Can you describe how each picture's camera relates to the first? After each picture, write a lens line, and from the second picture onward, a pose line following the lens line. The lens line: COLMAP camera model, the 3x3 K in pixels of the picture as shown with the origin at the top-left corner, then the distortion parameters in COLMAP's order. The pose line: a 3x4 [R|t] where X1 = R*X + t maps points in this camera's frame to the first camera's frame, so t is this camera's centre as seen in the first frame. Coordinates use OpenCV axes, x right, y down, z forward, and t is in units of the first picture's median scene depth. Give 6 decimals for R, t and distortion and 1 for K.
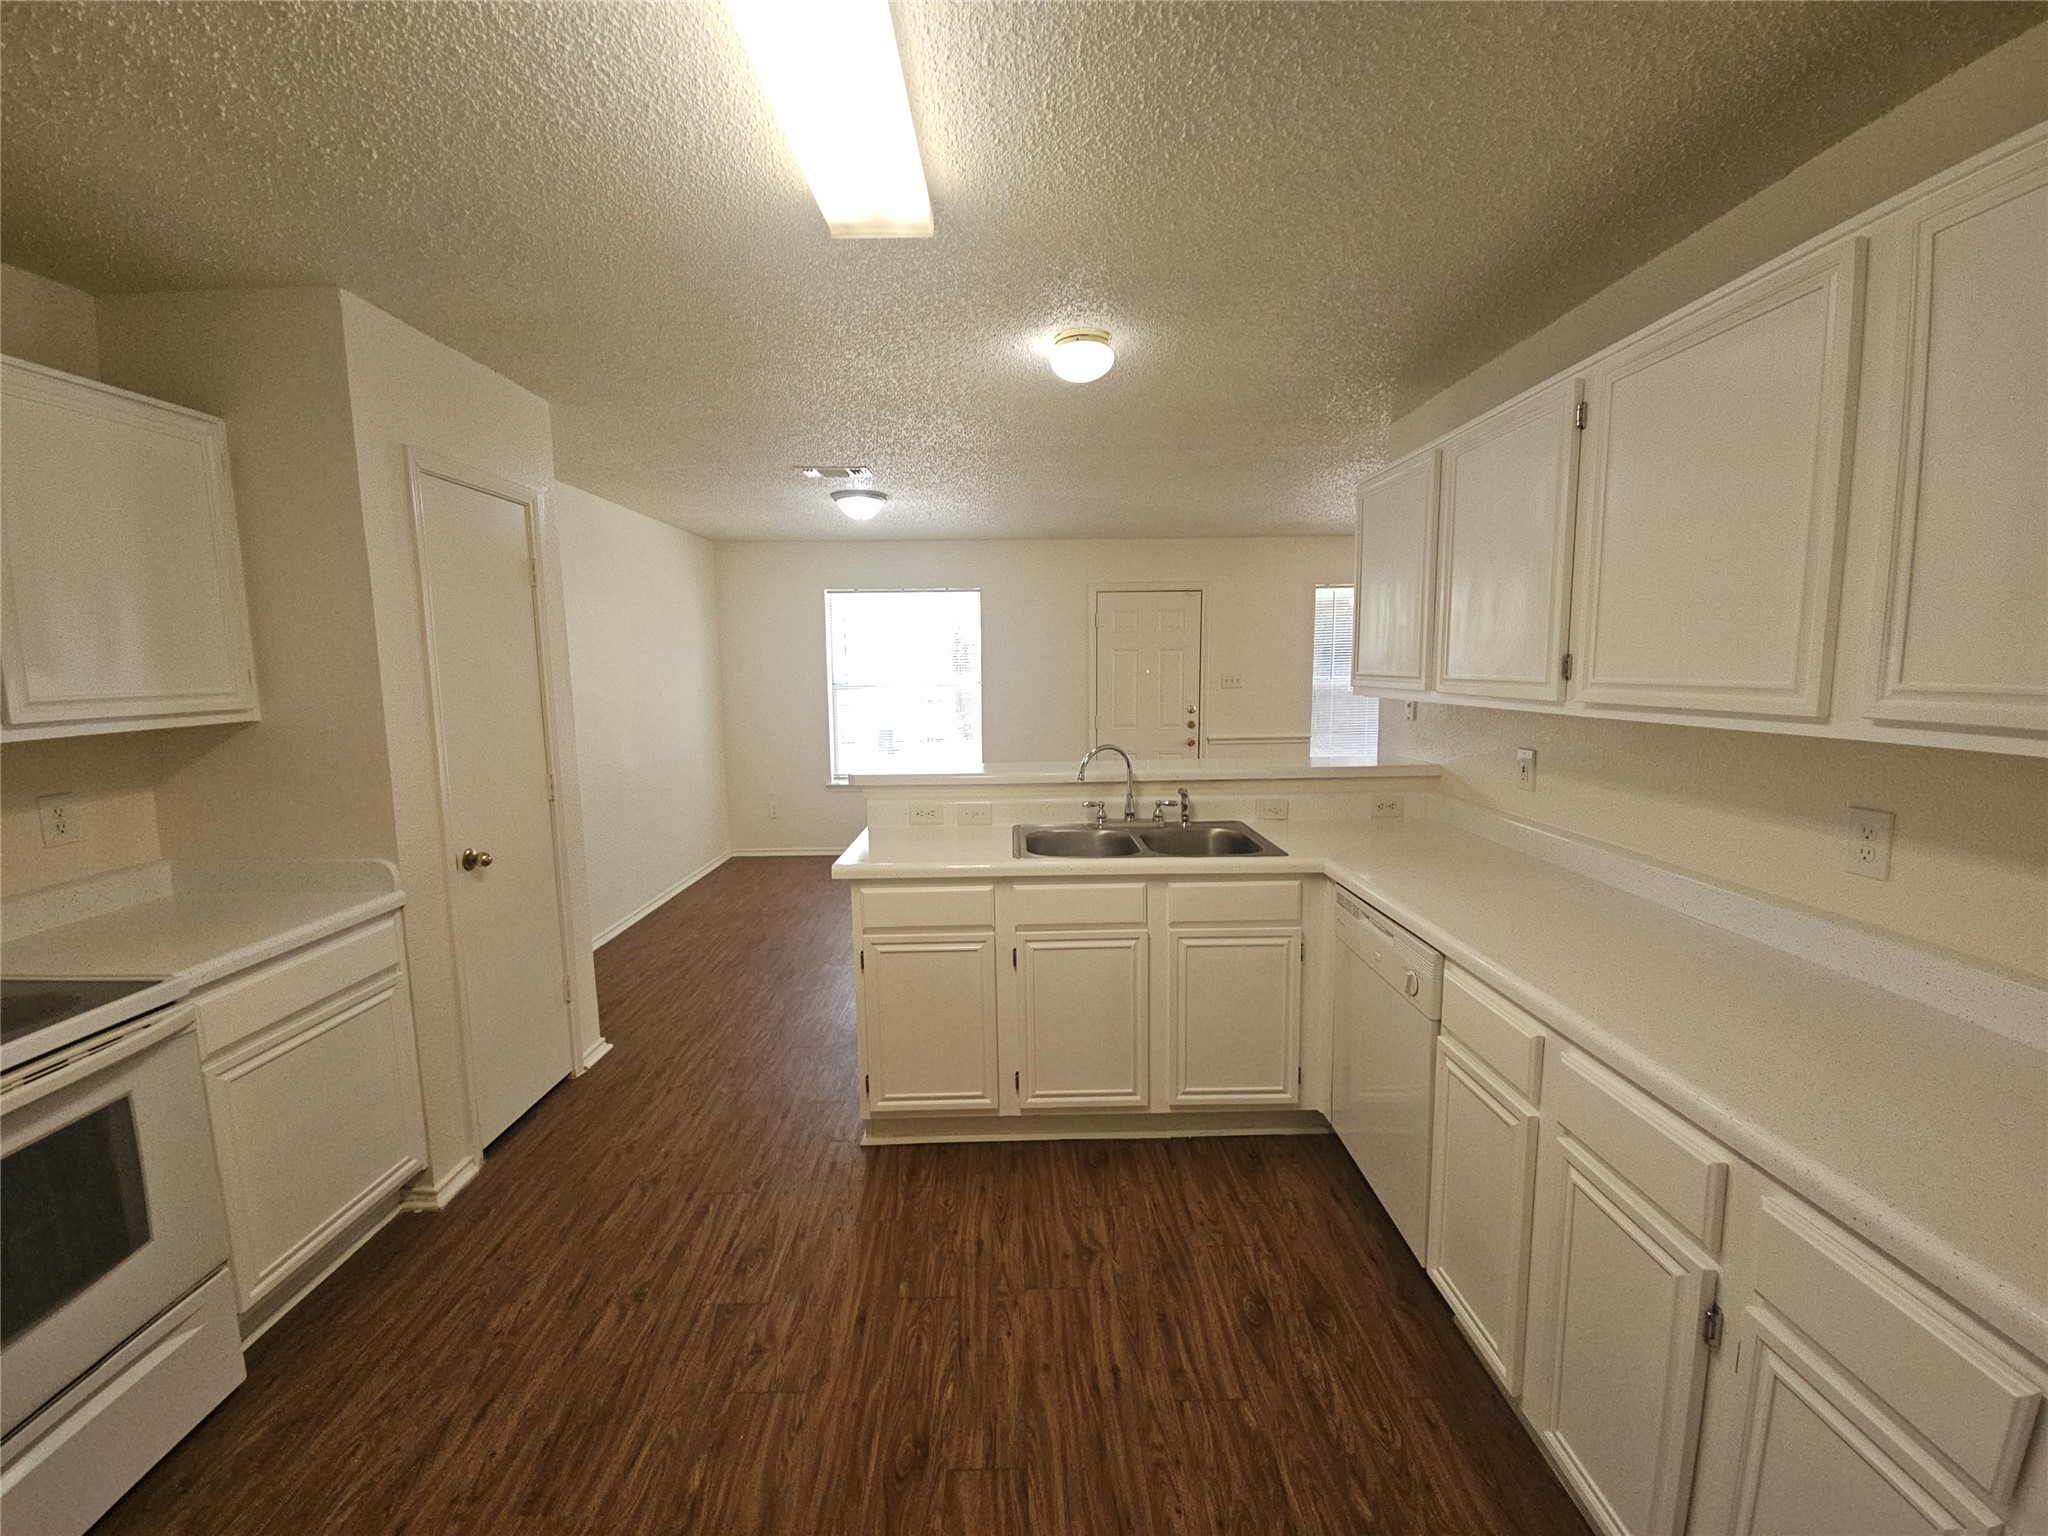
lens RADIAL K [[835.6, 0, 1022.0], [0, 835.6, 764.4], [0, 0, 1]] dist [0.001795, -0.000260]
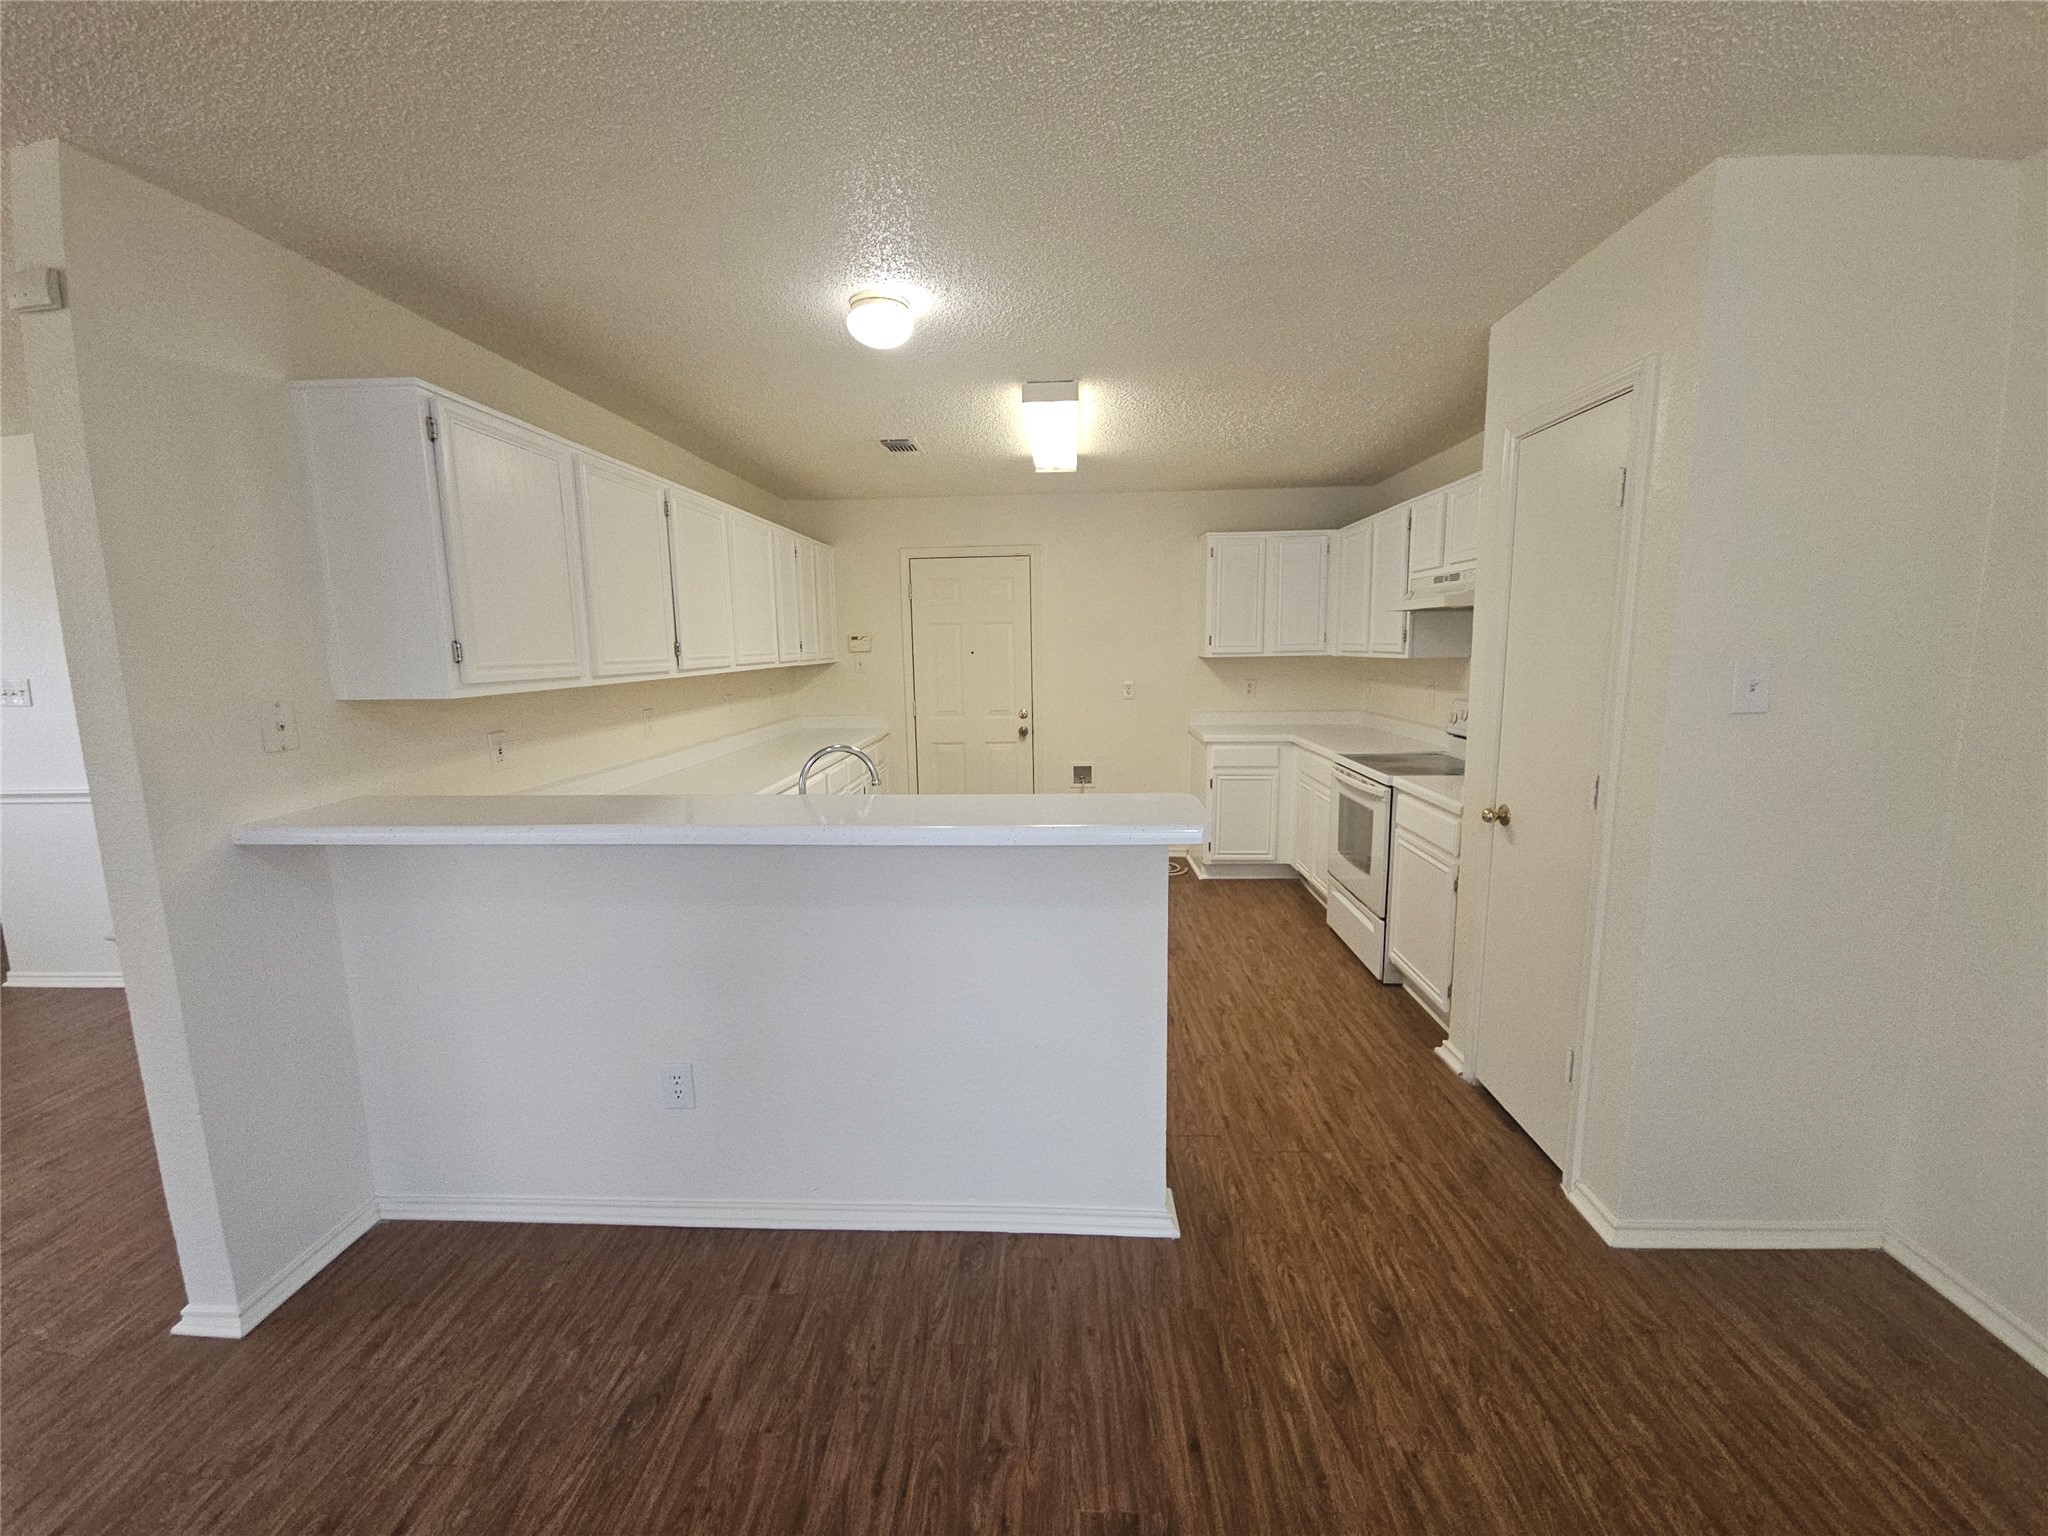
lens RADIAL K [[835.6, 0, 1022.0], [0, 835.6, 764.4], [0, 0, 1]] dist [0.001795, -0.000260]
pose [[-0.997989, 0.014253, 0.061766, -0.153728], [0.029925, 0.964911, 0.260867, -0.258213], [-0.055881, 0.262191, -0.963397, 2.258462]]
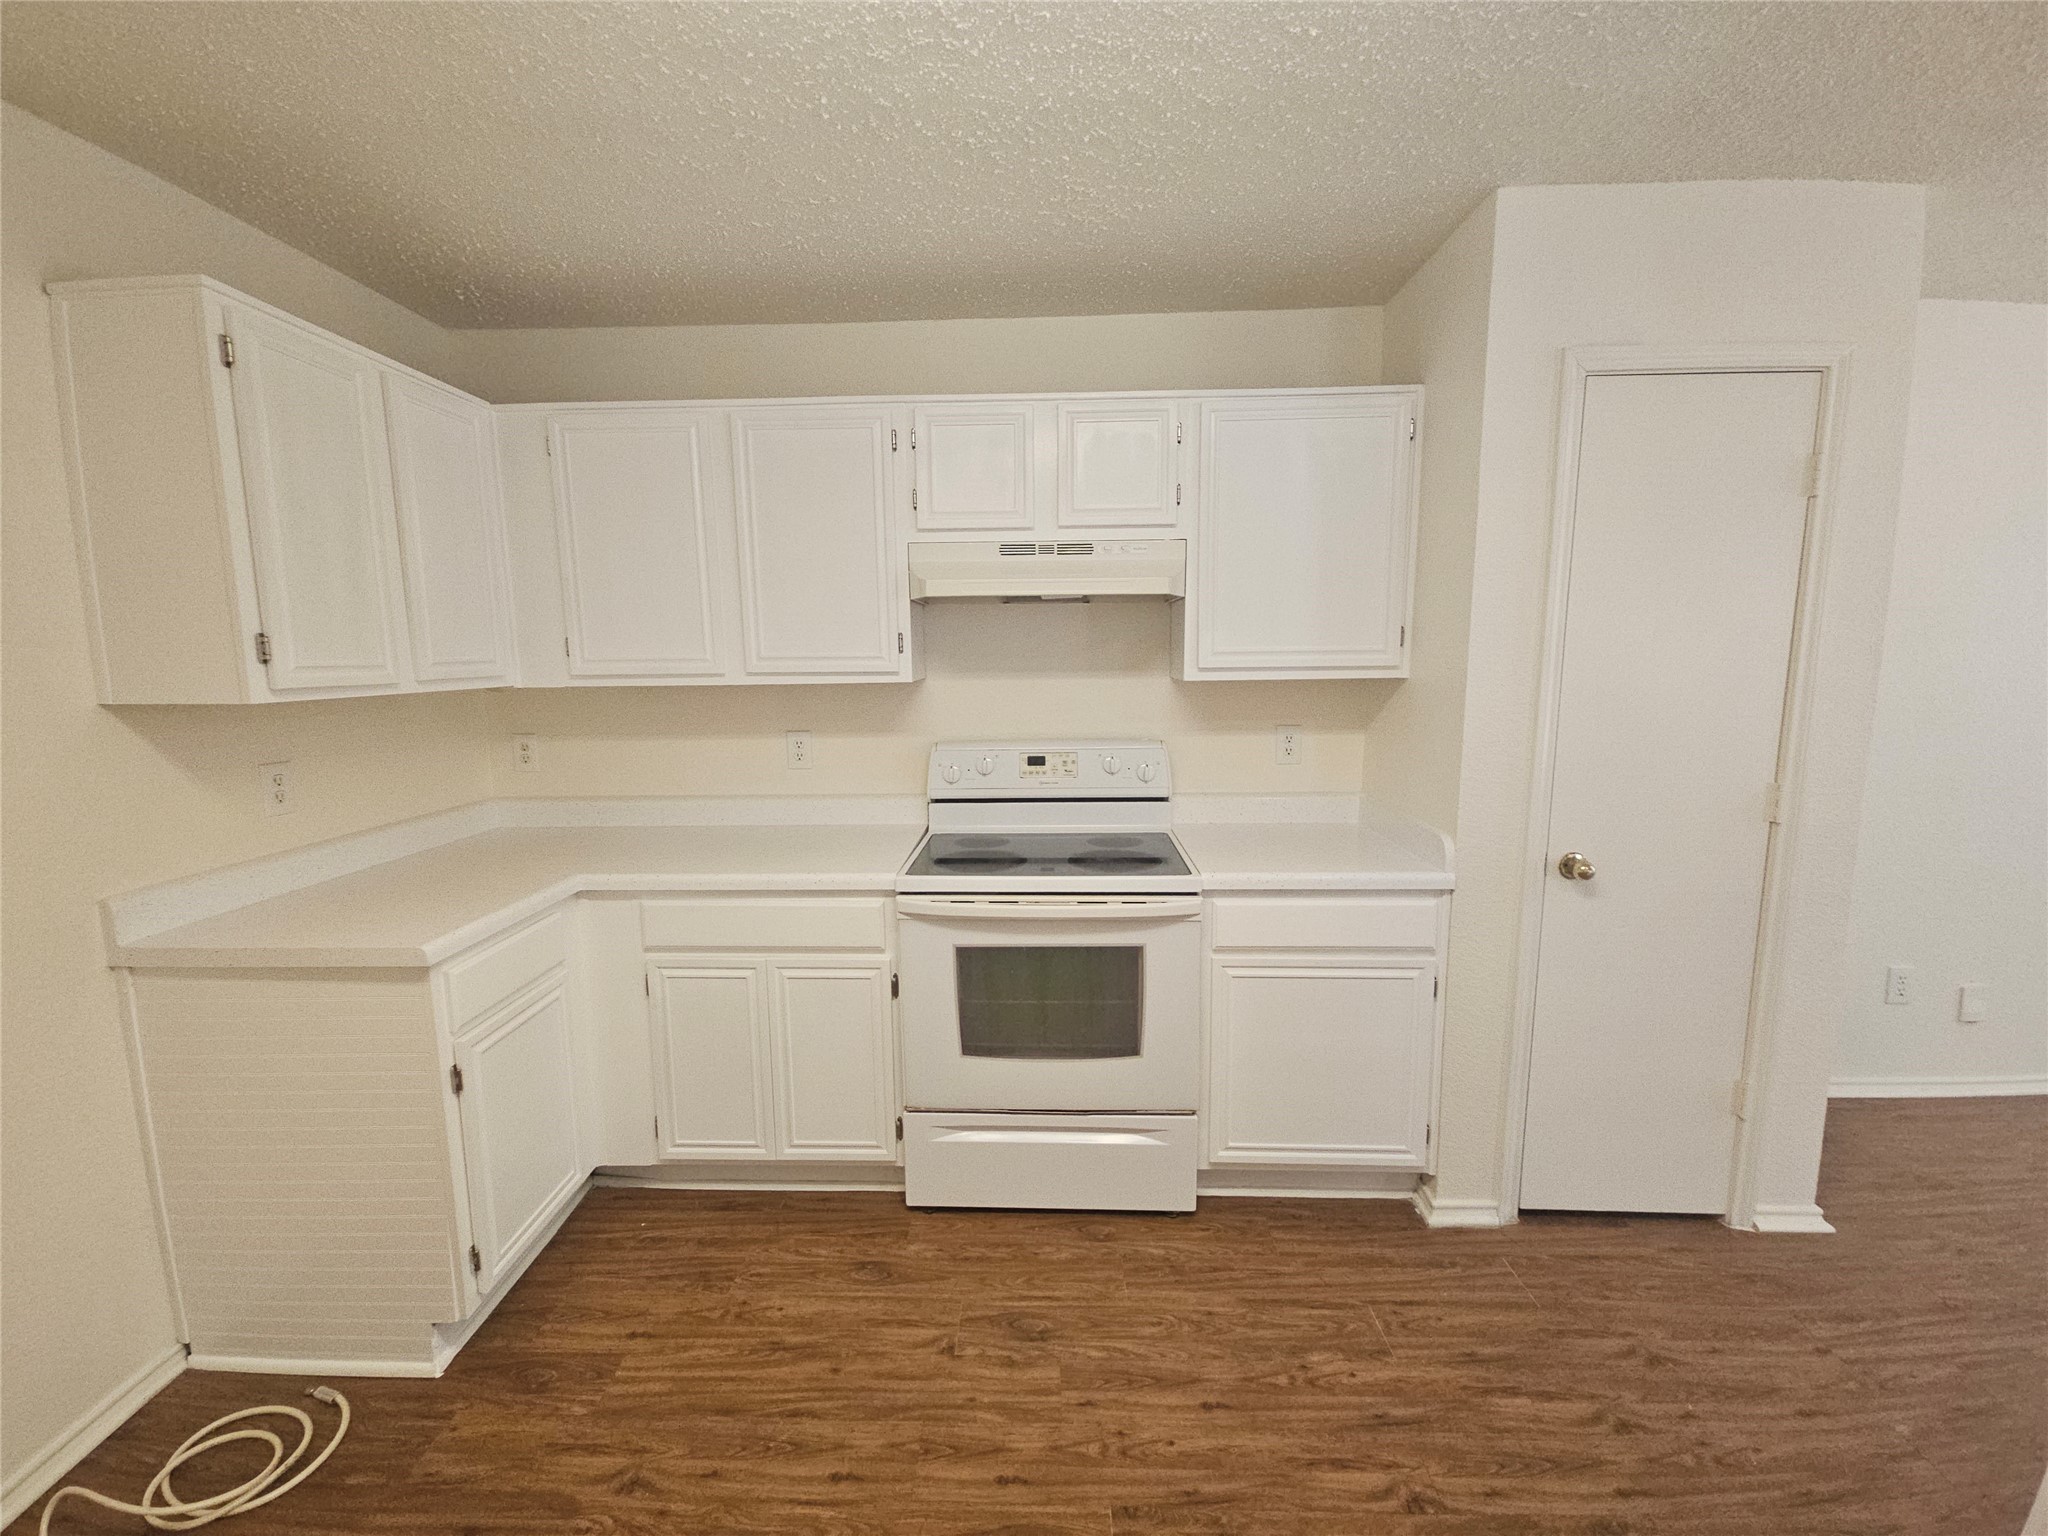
lens RADIAL K [[835.6, 0, 1022.0], [0, 835.6, 764.4], [0, 0, 1]] dist [0.001795, -0.000260]
pose [[-0.041022, 0.145586, -0.988495, 0.152245], [-0.110654, 0.982580, 0.149306, -0.047621], [0.993012, 0.115506, -0.024198, 0.550986]]
